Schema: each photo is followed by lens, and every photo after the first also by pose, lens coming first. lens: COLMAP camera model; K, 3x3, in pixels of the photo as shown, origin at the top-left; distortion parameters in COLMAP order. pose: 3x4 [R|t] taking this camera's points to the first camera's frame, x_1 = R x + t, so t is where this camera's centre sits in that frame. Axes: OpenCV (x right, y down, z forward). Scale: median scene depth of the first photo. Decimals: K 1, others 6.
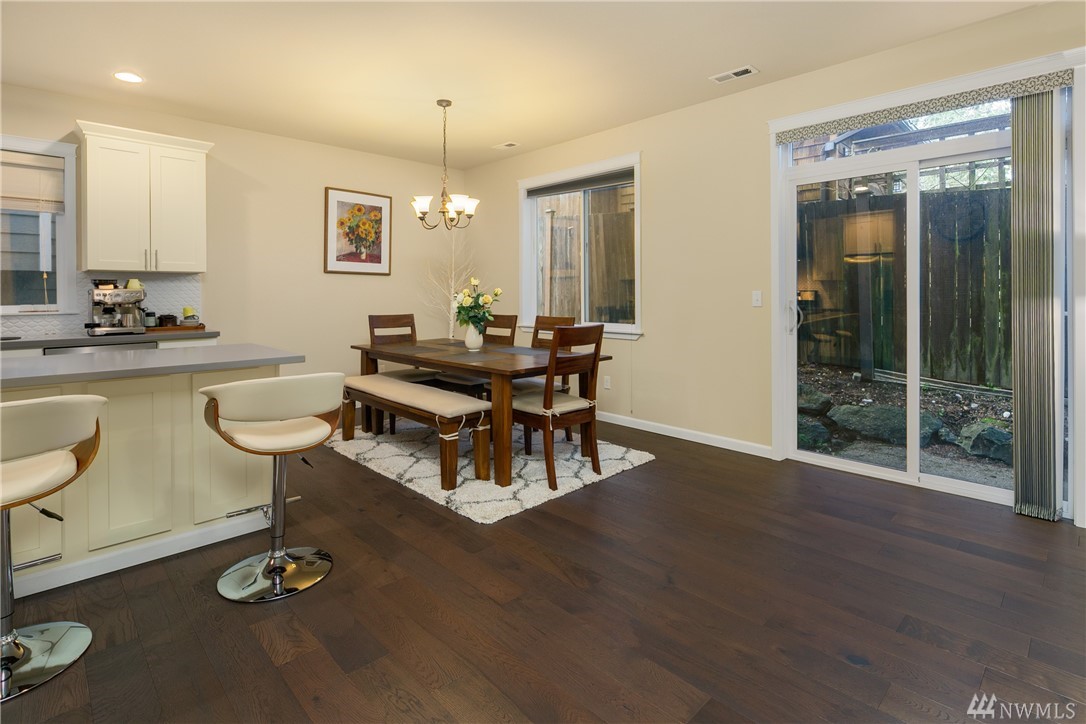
lens RADIAL K [[505.6, 0, 549.2], [0, 505.6, 290.8], [0, 0, 1]] dist [0.006346, 0.000663]
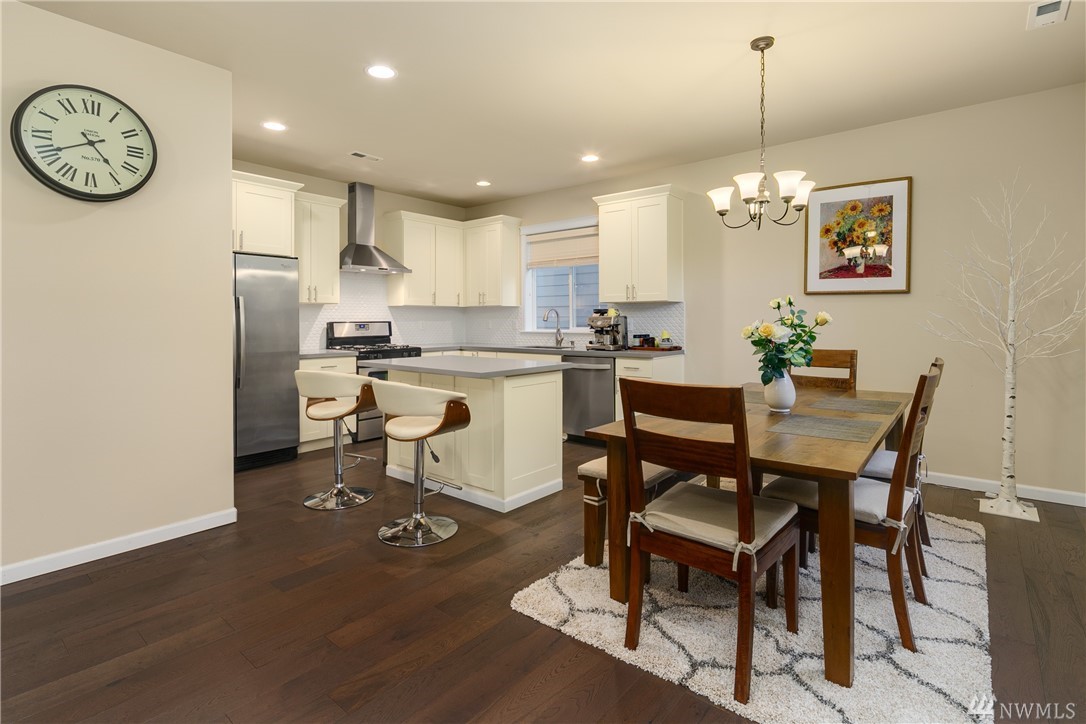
lens RADIAL K [[531.7, 0, 567.9], [0, 531.7, 325.1], [0, 0, 1]] dist [0.006146, -0.005234]
pose [[0.133047, 0.014534, -0.991003, 0.369898], [0.008201, 0.999842, 0.015764, -0.002262], [0.991076, -0.010225, 0.132907, 0.495120]]
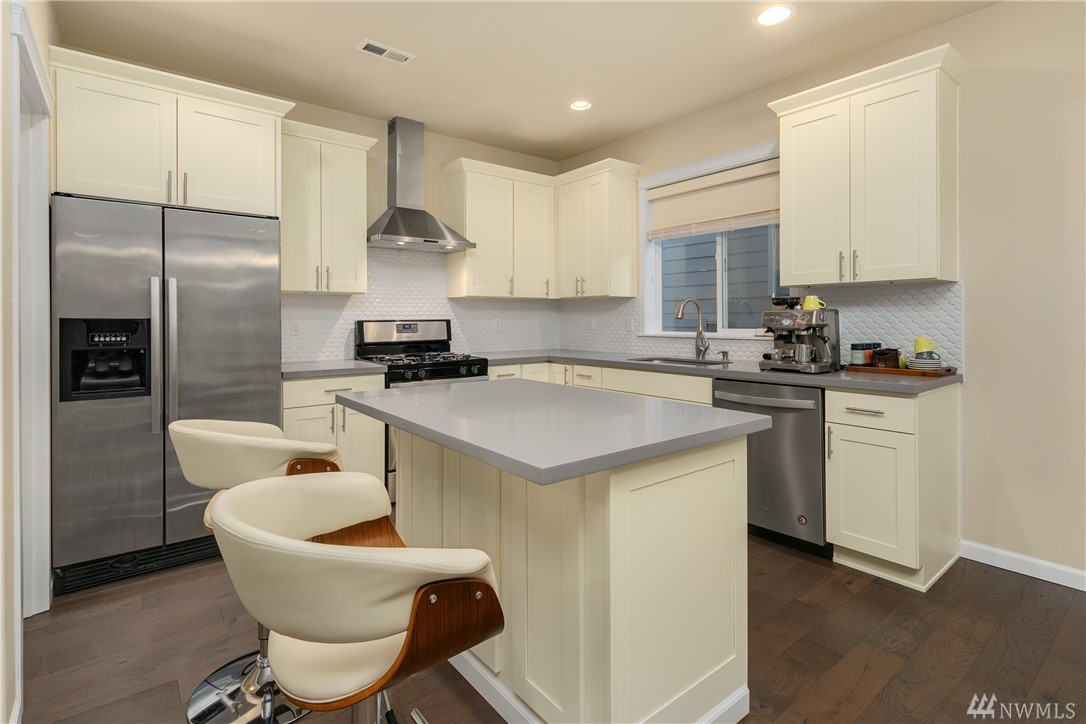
lens RADIAL K [[531.7, 0, 529.2], [0, 531.7, 319.4], [0, 0, 1]] dist [0.006146, -0.005234]
pose [[-0.144976, 0.008302, -0.989400, -0.012895], [0.011494, 0.999911, 0.006706, 0.000197], [0.989368, -0.010400, -0.145059, 0.502838]]
